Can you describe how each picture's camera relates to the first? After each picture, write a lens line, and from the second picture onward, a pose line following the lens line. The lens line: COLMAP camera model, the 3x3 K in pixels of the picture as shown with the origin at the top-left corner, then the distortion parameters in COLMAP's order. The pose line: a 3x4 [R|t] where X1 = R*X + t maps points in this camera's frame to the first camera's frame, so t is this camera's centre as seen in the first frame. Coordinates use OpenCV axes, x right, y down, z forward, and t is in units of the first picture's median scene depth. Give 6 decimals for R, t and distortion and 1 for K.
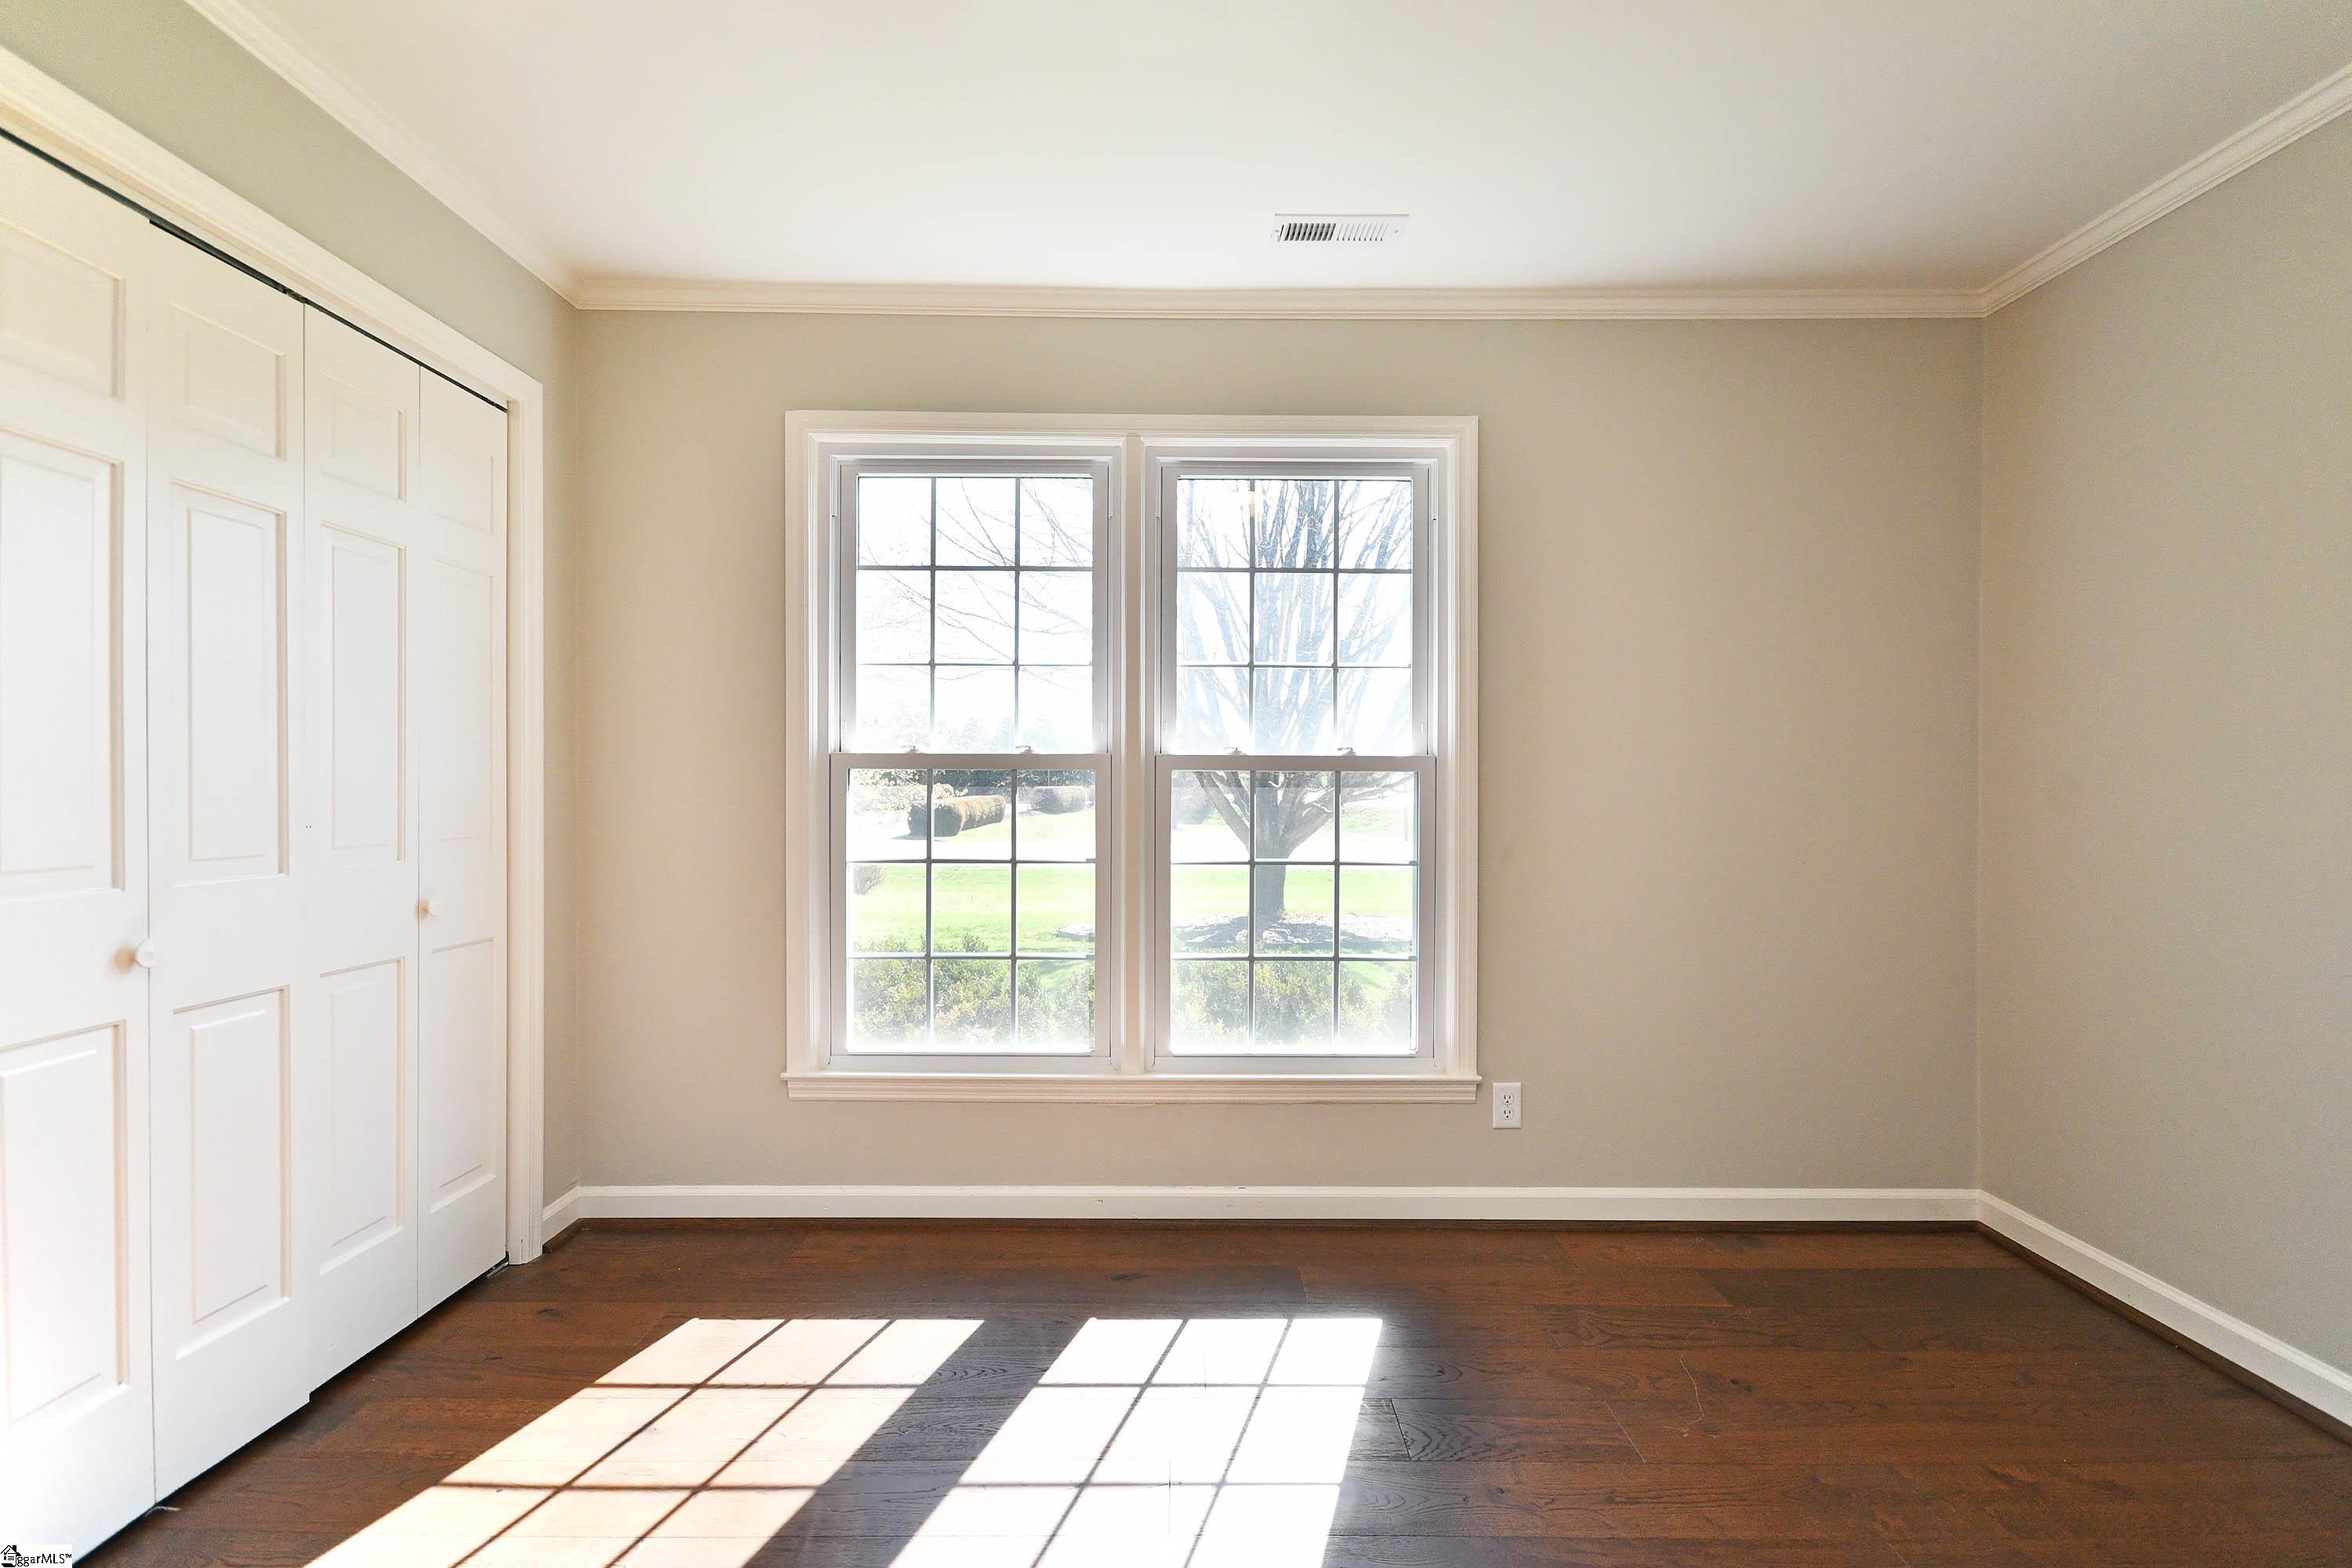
lens RADIAL K [[1264.6, 0, 1176.0], [0, 1264.6, 784.0], [0, 0, 1]] dist [-0.002030, -0.000214]
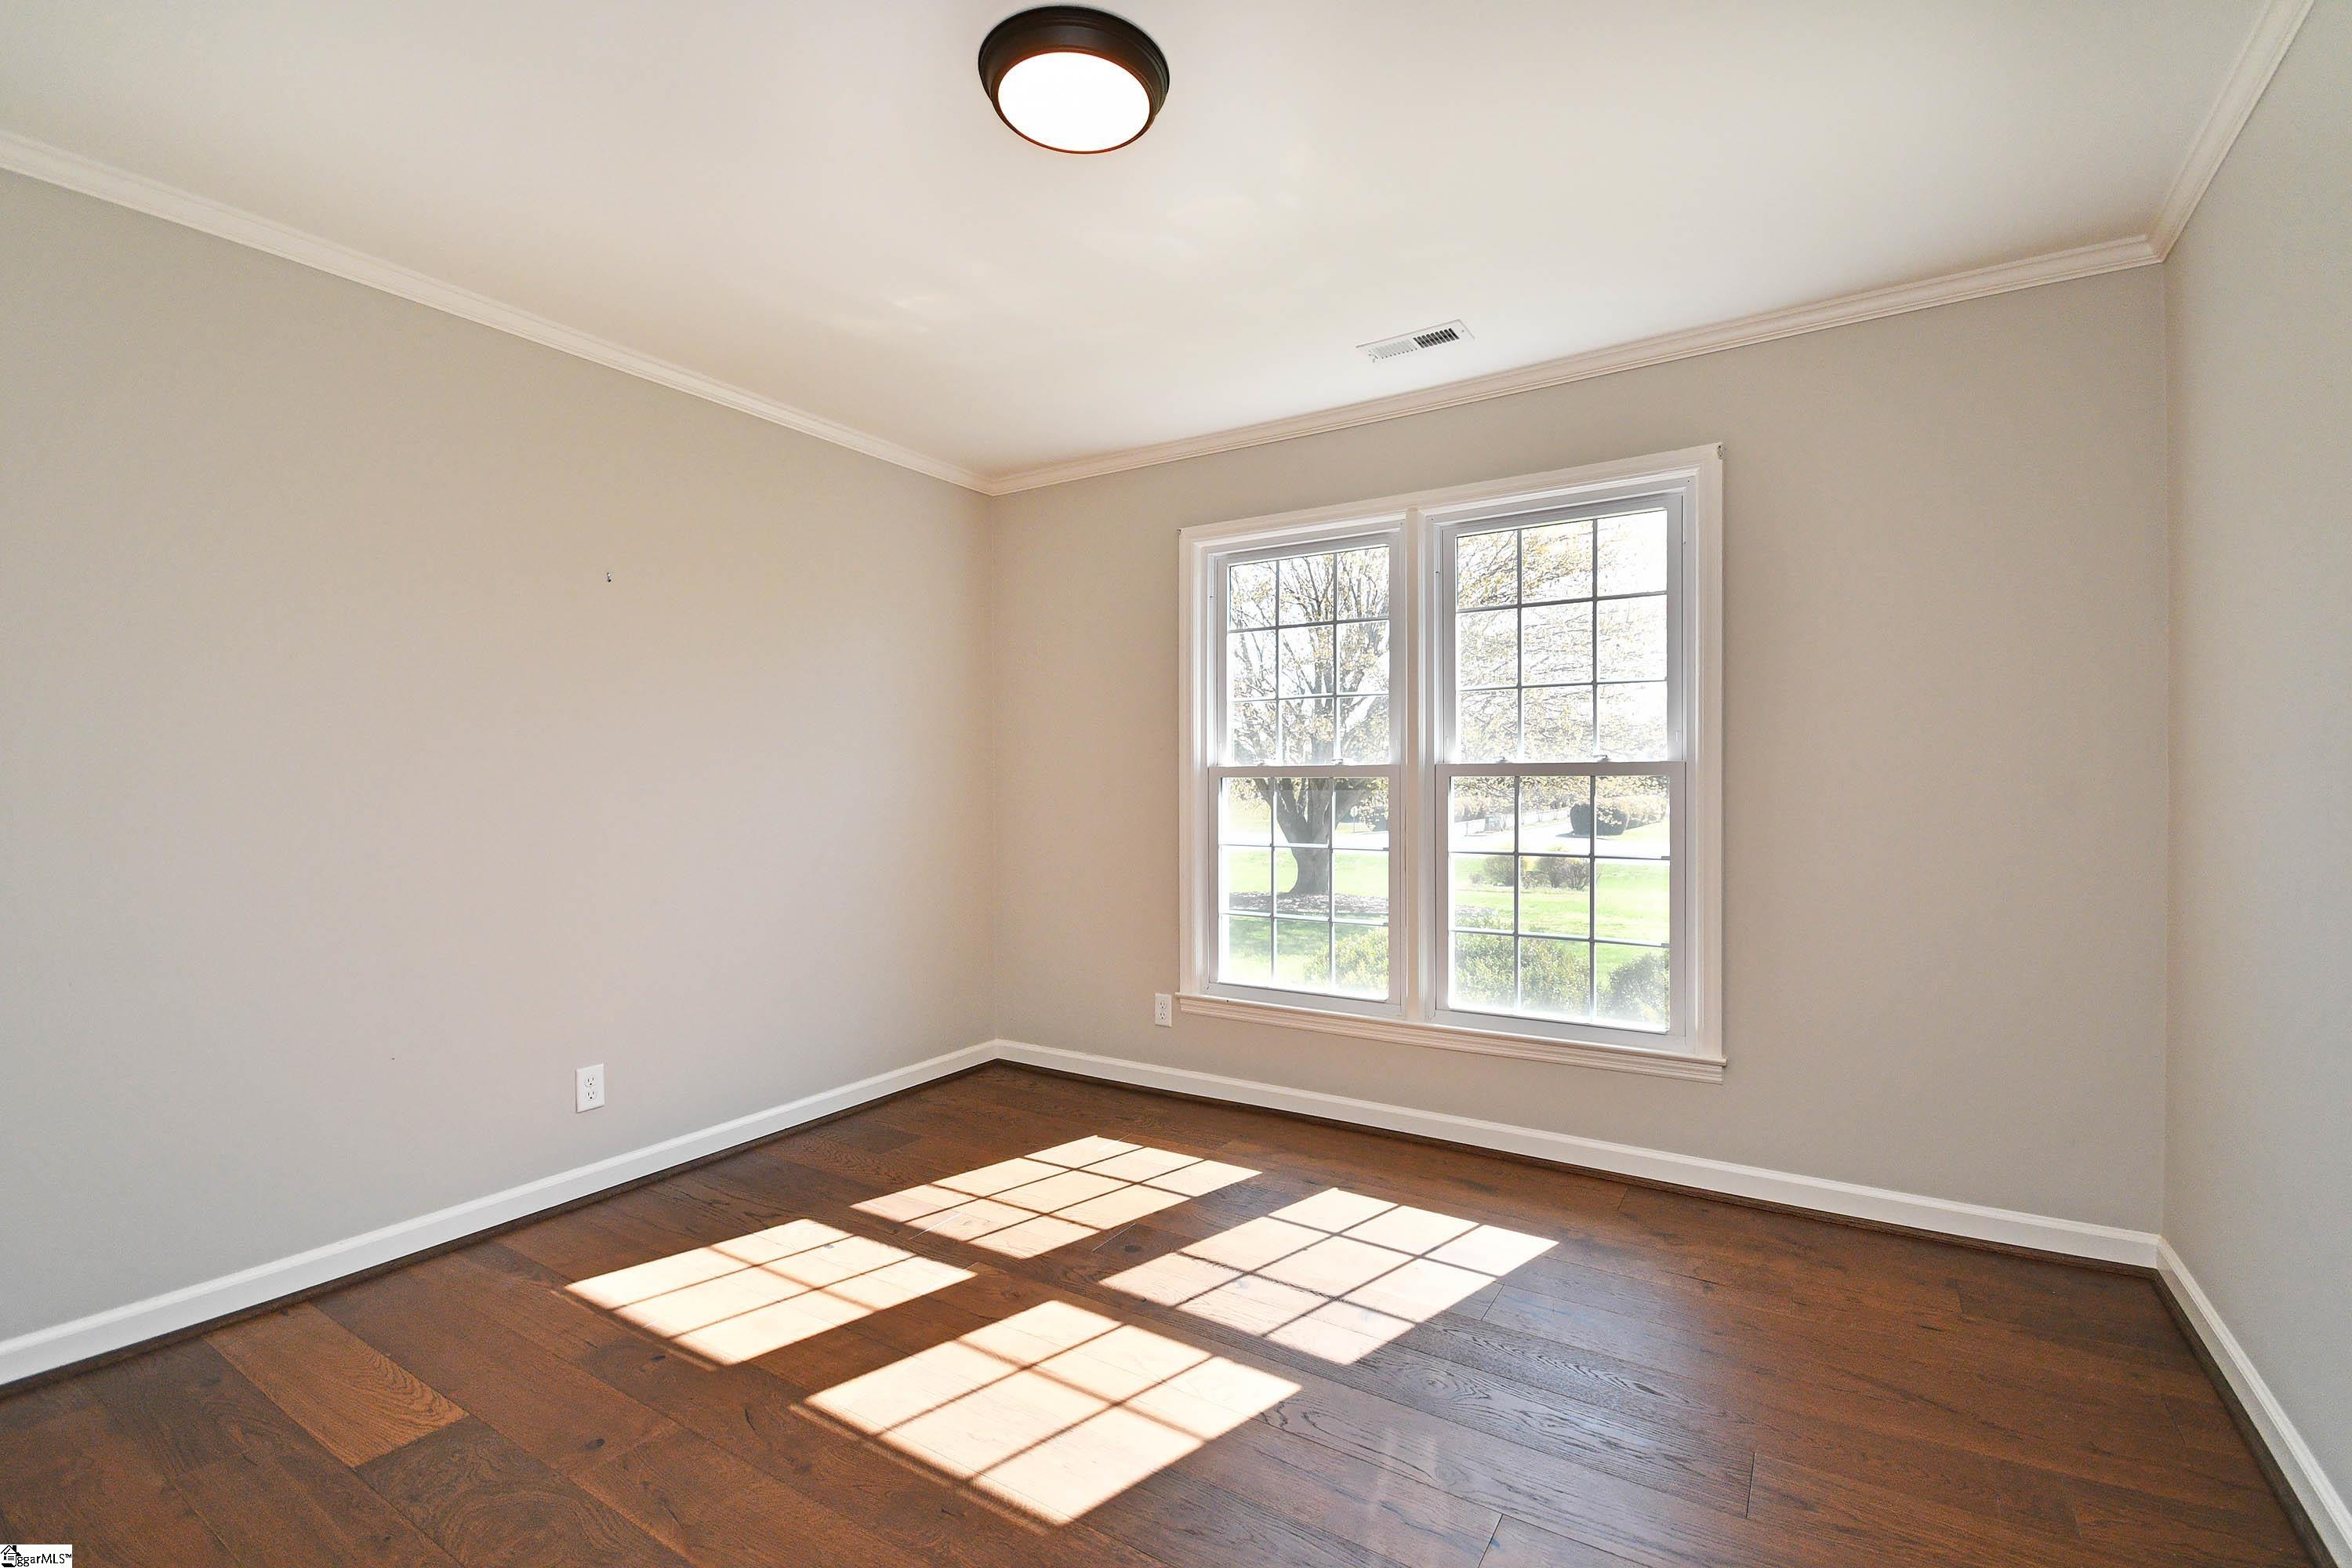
lens RADIAL K [[1049.7, 0, 1170.2], [0, 1049.7, 799.3], [0, 0, 1]] dist [-0.000453, -0.005444]
pose [[0.835896, -0.002297, -0.548883, 0.329056], [0.007204, 0.999951, 0.006787, 0.001885], [0.548840, -0.009627, 0.835872, 0.001911]]
